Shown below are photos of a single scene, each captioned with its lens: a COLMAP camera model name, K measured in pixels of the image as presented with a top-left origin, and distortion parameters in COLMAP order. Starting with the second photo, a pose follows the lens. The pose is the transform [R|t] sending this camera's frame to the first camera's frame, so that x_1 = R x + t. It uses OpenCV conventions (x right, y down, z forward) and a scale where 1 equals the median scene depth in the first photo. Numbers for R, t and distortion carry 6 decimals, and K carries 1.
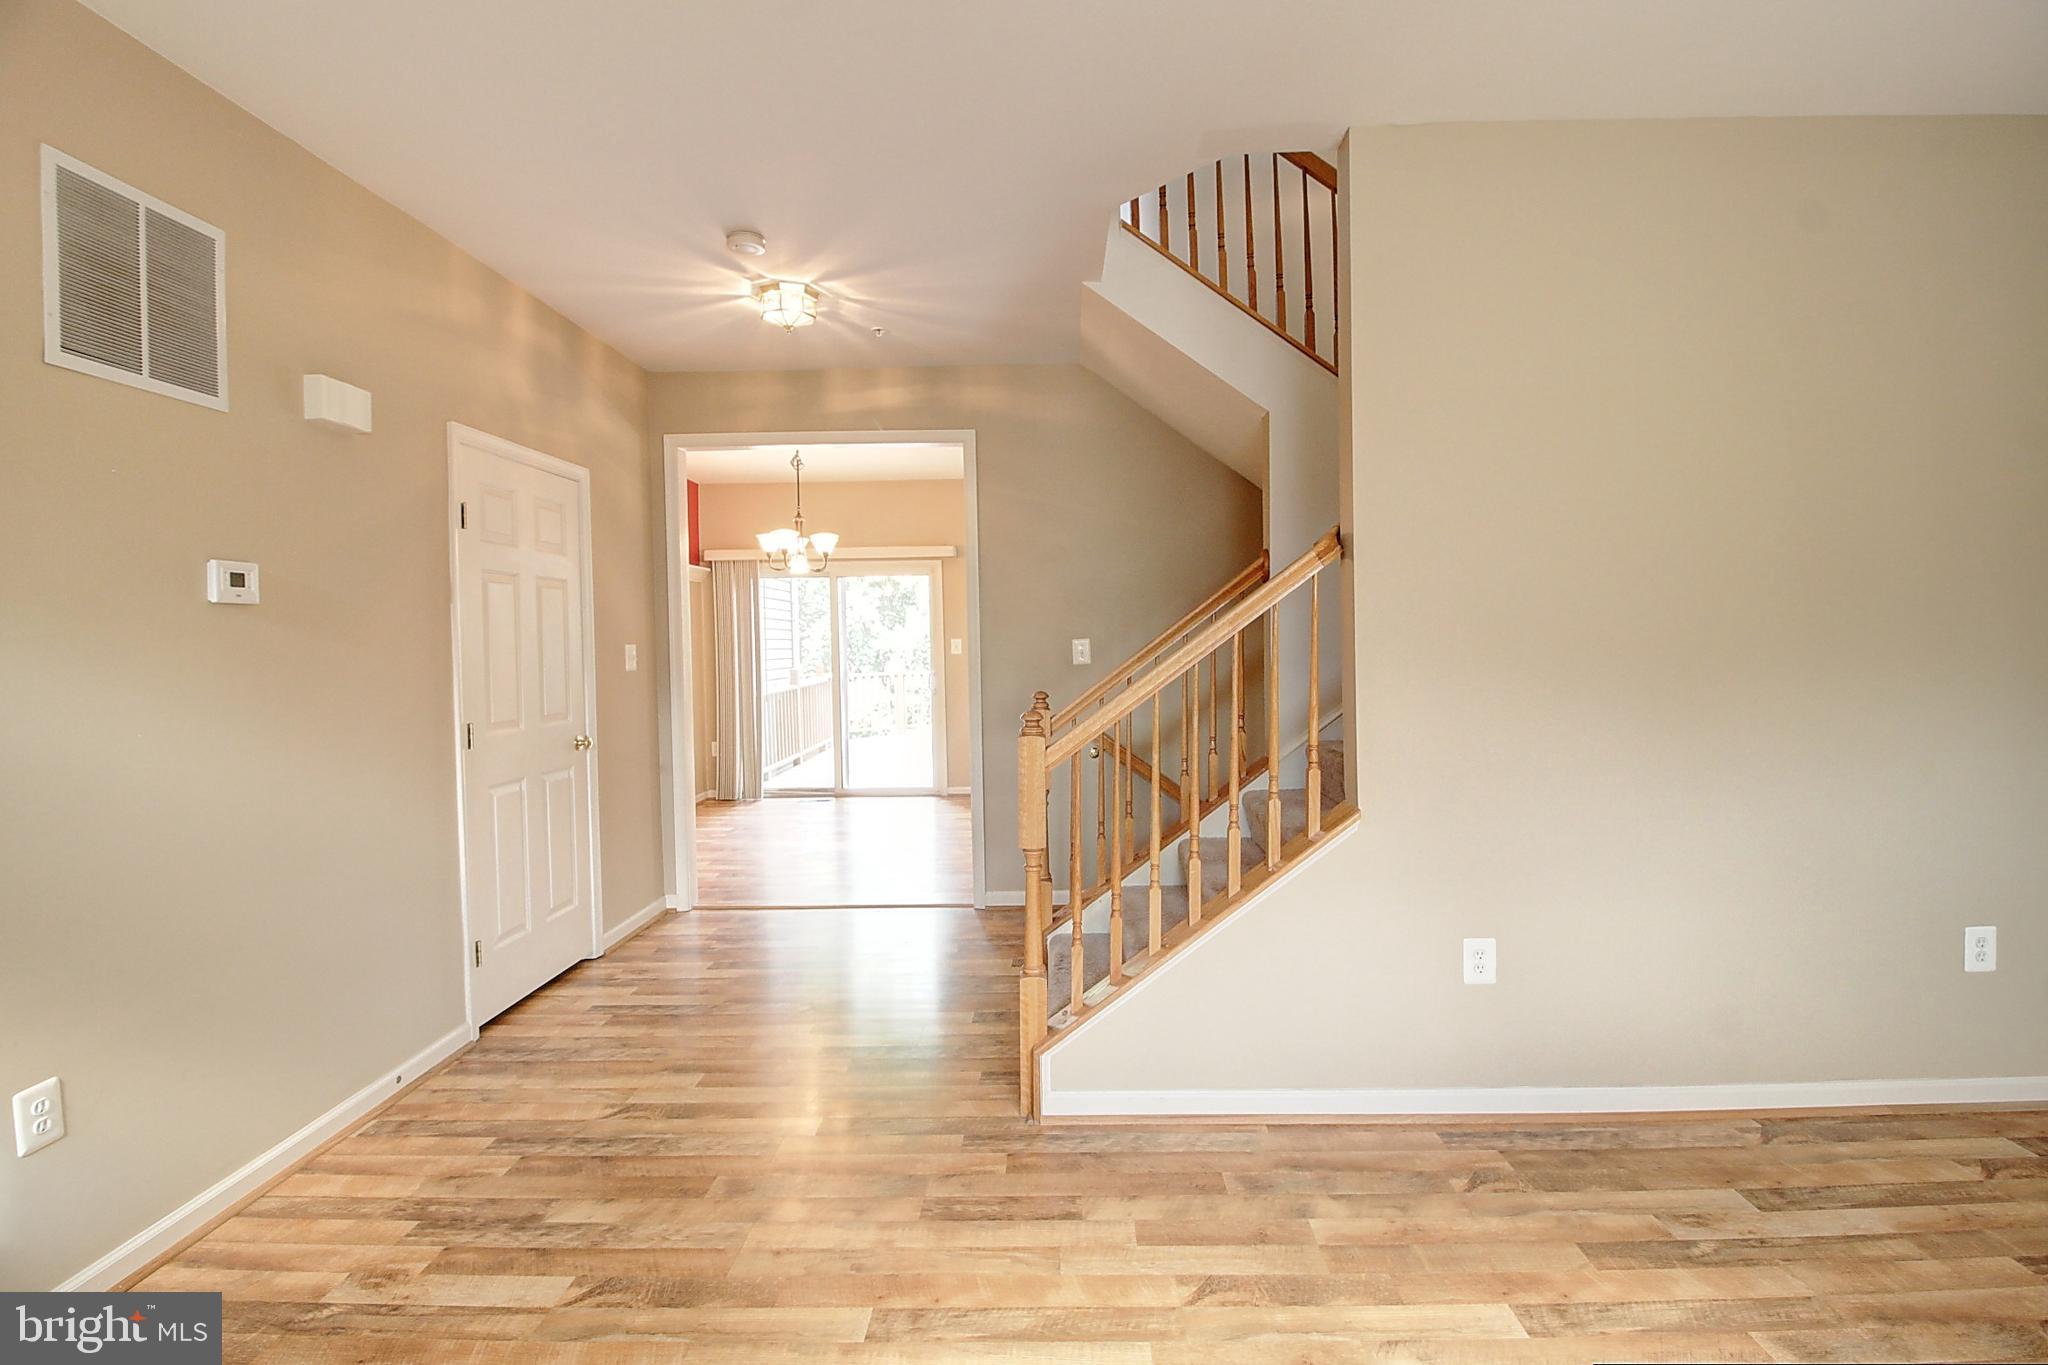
lens RADIAL K [[951.7, 0, 1041.6], [0, 951.7, 666.6], [0, 0, 1]] dist [-0.002946, -0.012592]
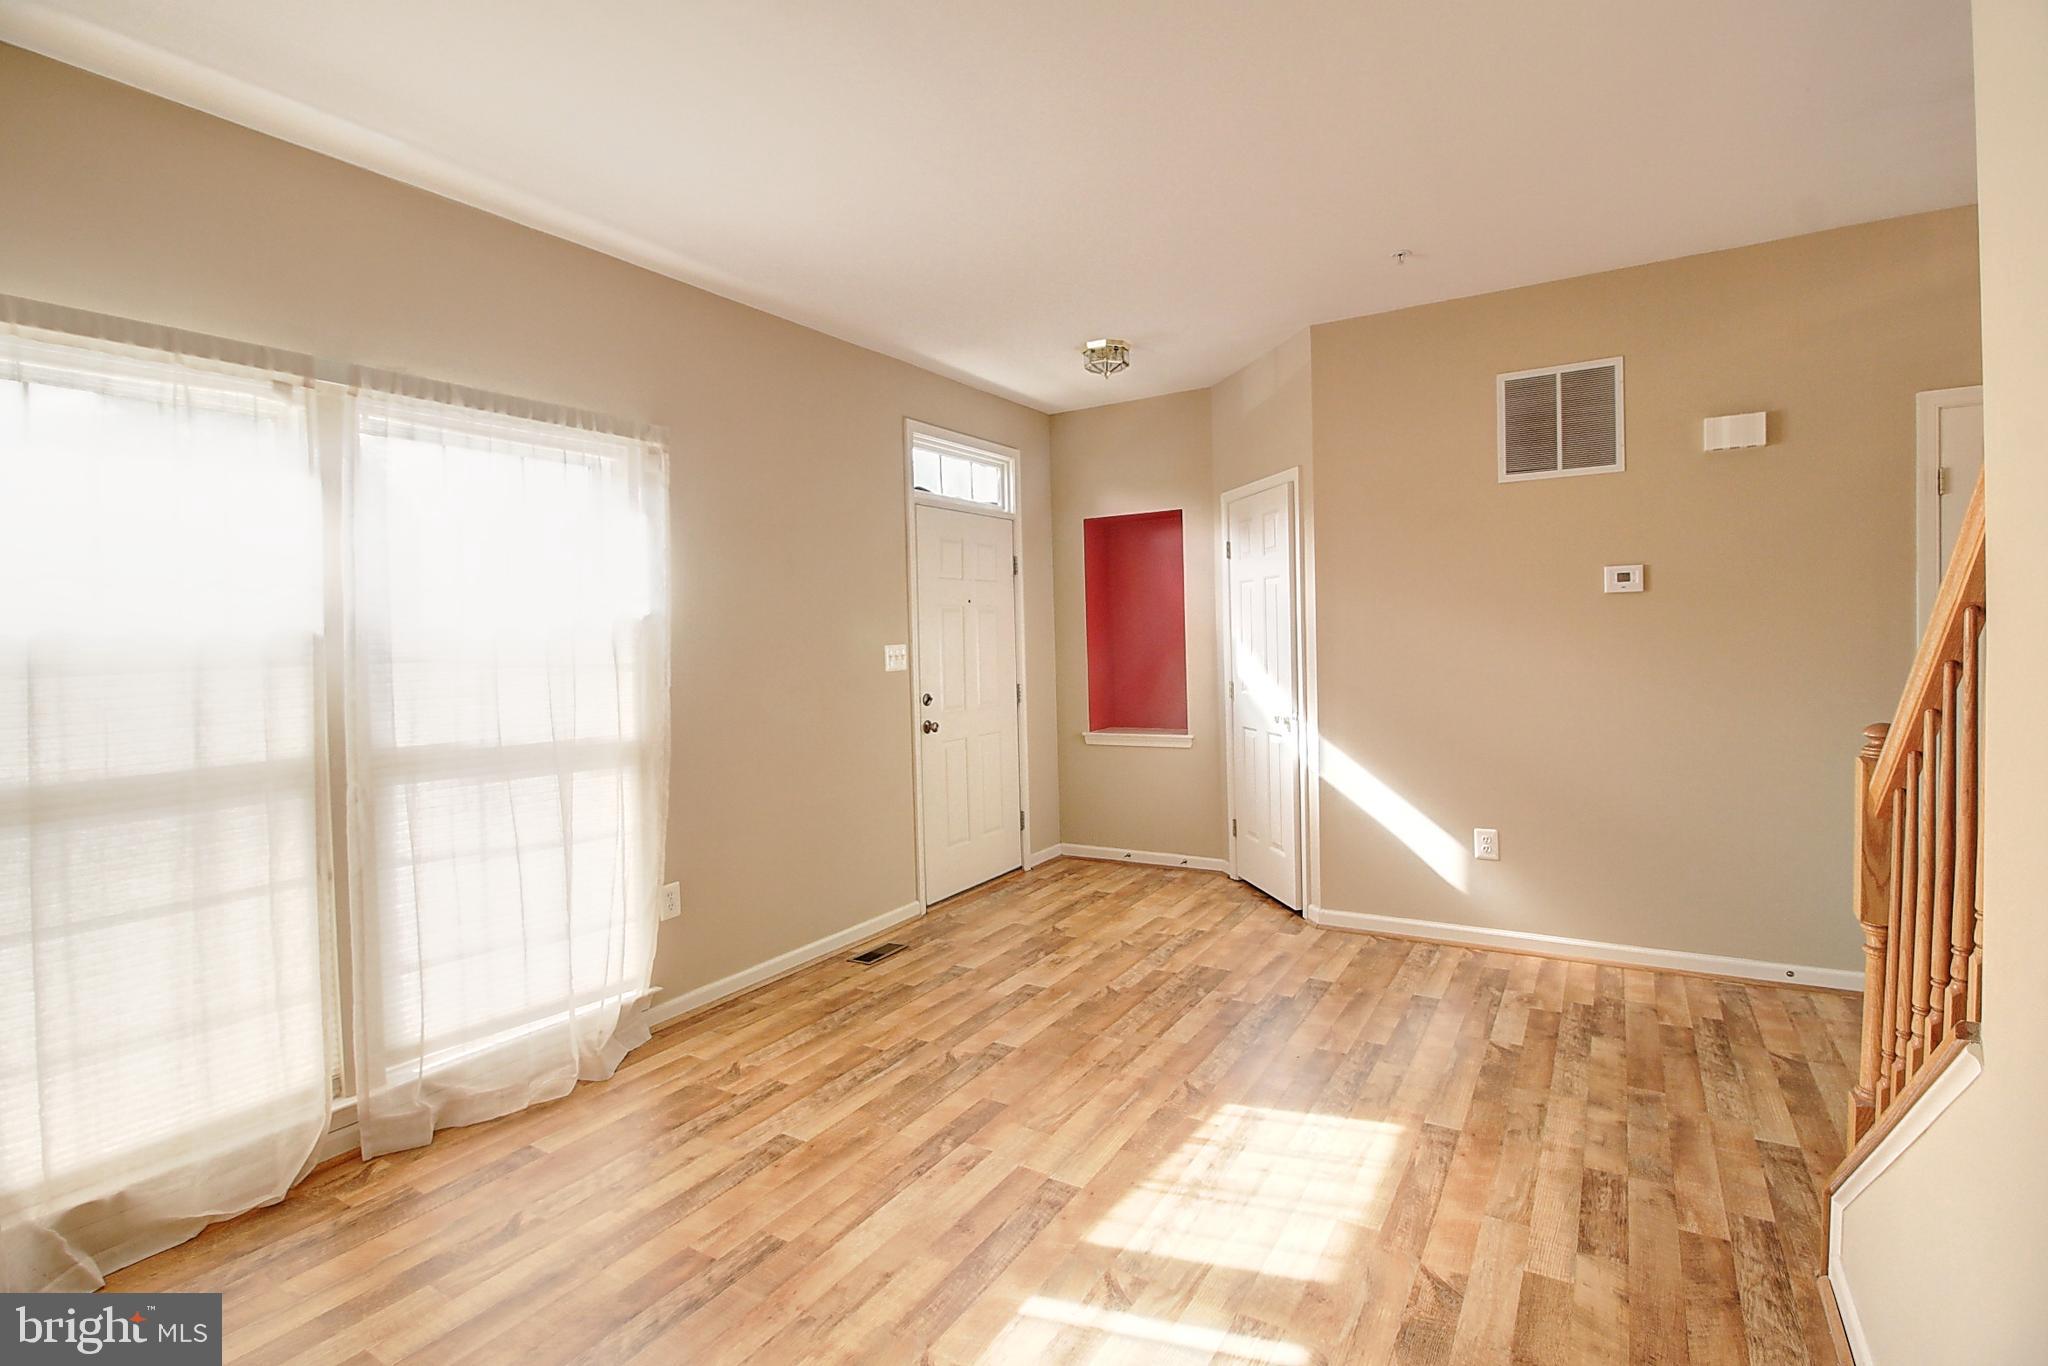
lens RADIAL K [[951.7, 0, 1031.7], [0, 951.7, 670.6], [0, 0, 1]] dist [-0.002946, -0.012592]
pose [[-0.506023, 0.061257, -0.860342, 0.920363], [0.012054, 0.997880, 0.063960, -0.043899], [0.862435, 0.021995, -0.505689, 0.851658]]
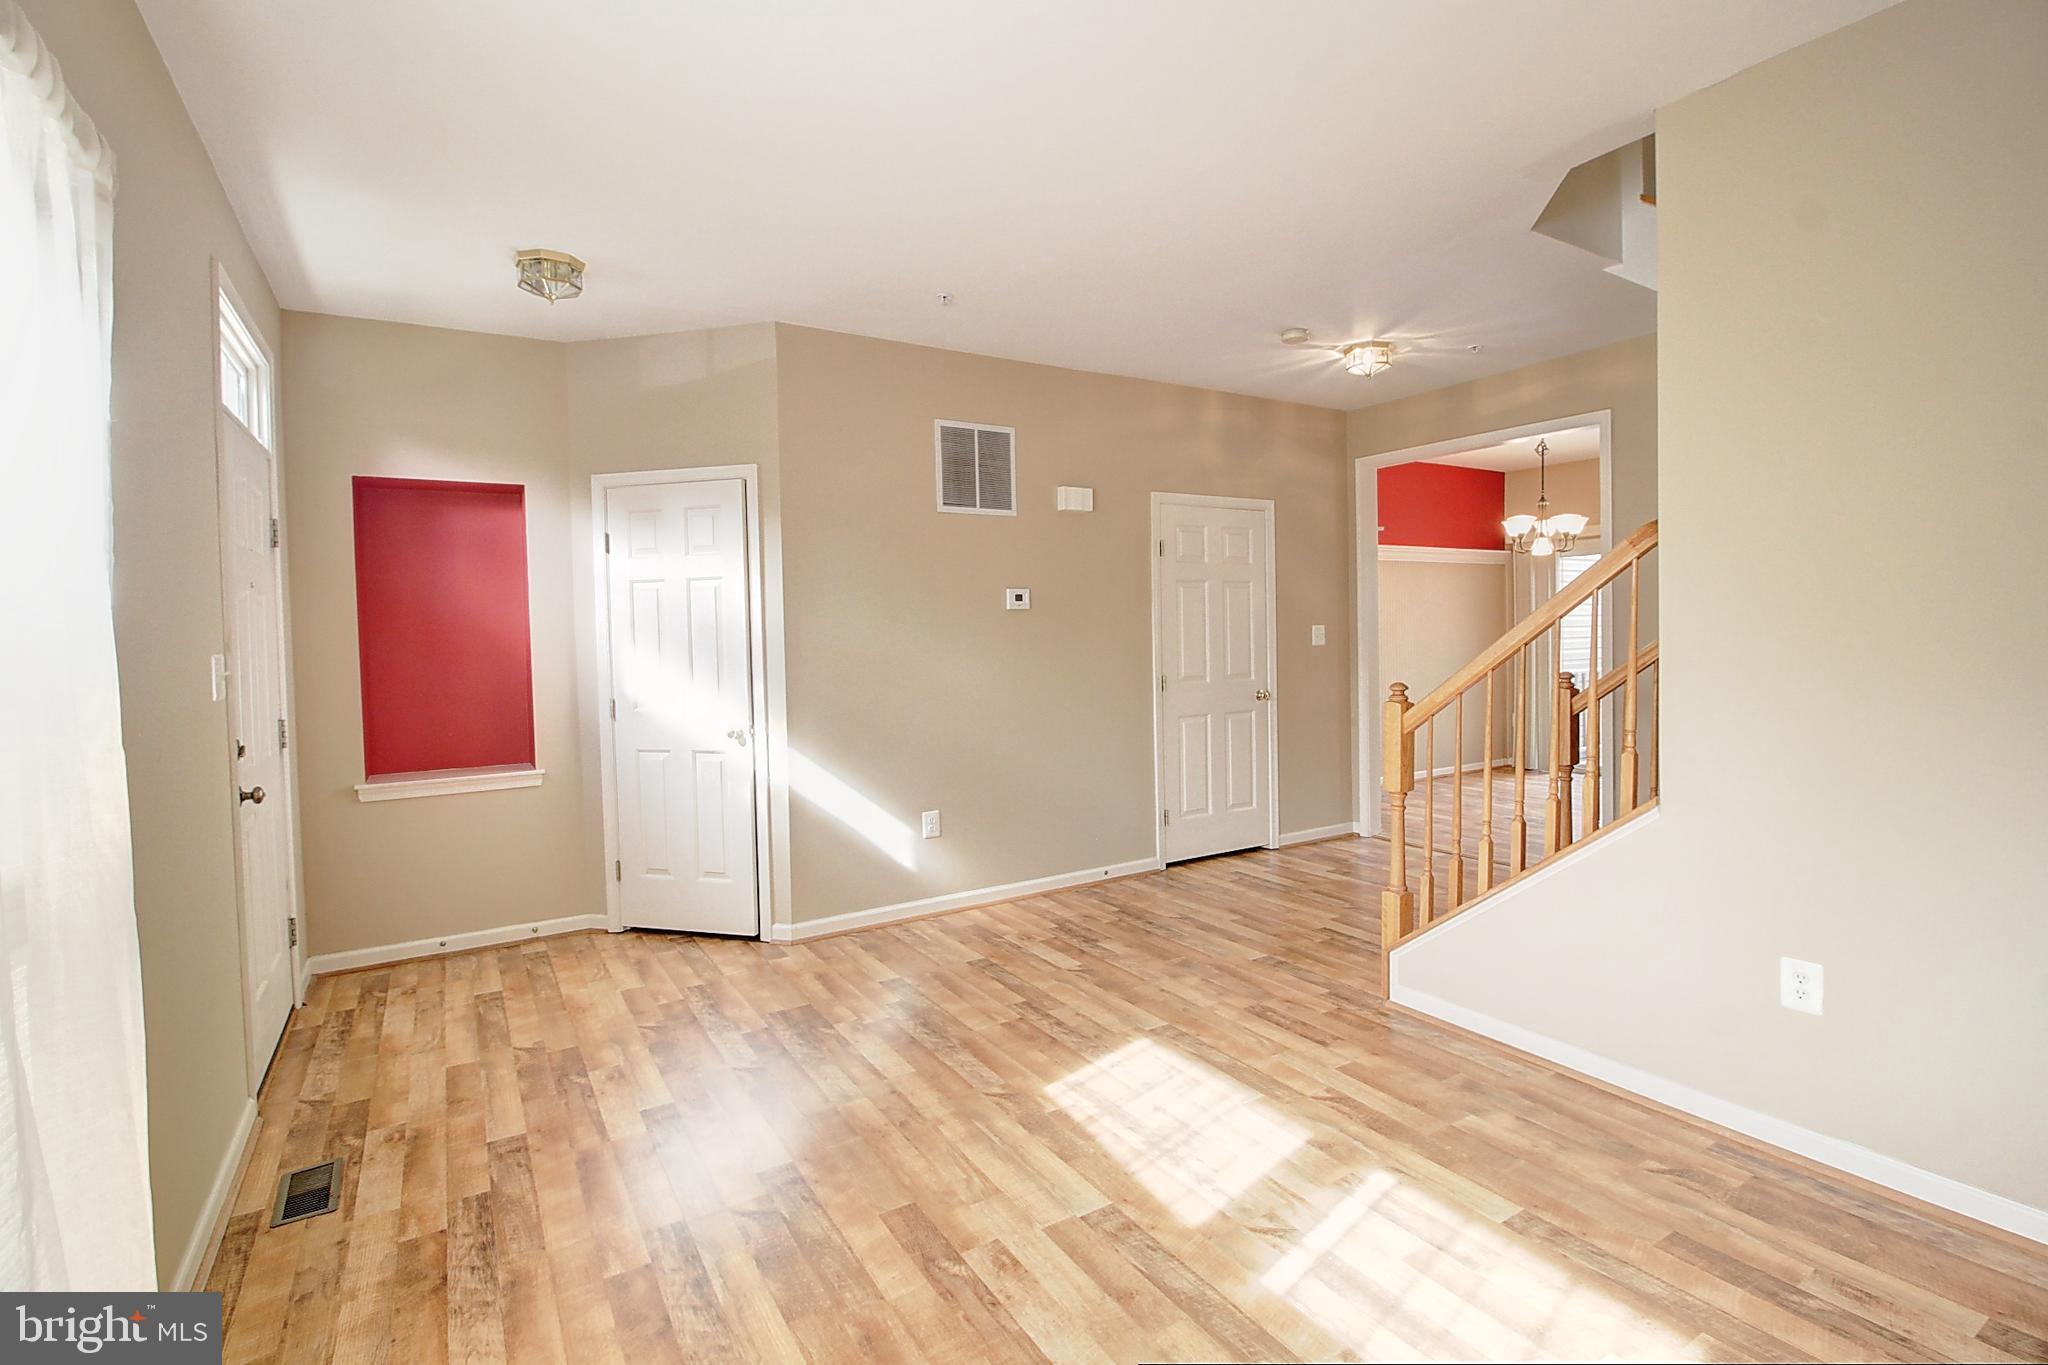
lens RADIAL K [[951.7, 0, 1040.4], [0, 951.7, 669.7], [0, 0, 1]] dist [-0.002946, -0.012592]
pose [[0.545694, 0.038531, -0.837098, 0.819760], [-0.011922, 0.999198, 0.038220, -0.013145], [0.837900, -0.010876, 0.545716, -0.084845]]
